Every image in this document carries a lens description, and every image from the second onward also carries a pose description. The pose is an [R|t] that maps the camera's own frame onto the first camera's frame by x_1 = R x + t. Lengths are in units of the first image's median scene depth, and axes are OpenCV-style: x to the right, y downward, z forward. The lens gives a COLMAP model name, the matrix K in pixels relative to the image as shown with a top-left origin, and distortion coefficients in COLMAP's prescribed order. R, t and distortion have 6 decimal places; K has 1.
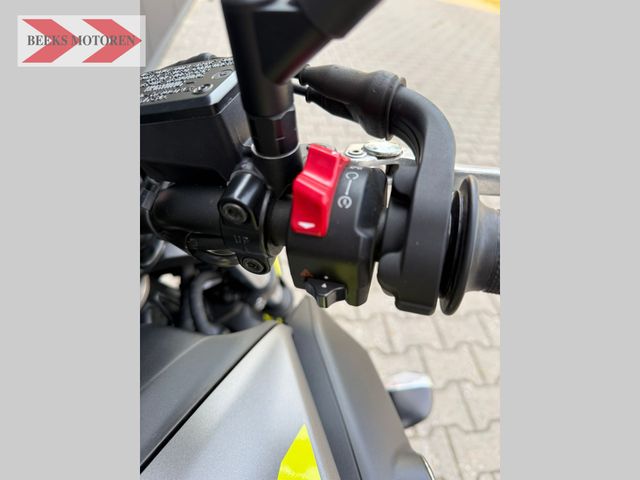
lens RADIAL K [[453.6, 0, 320.0], [0, 453.6, 240.0], [0, 0, 1]] dist [0.075770, -0.133963]
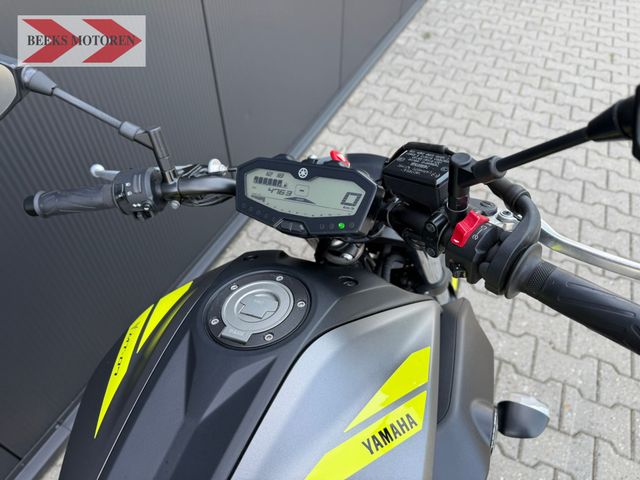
lens RADIAL K [[453.6, 0, 320.0], [0, 453.6, 240.0], [0, 0, 1]] dist [0.075770, -0.133963]
pose [[0.870805, 0.311476, -0.380369, 0.240171], [-0.310533, 0.948295, 0.065613, 0.027460], [0.381139, 0.060981, 0.922504, -1.449408]]
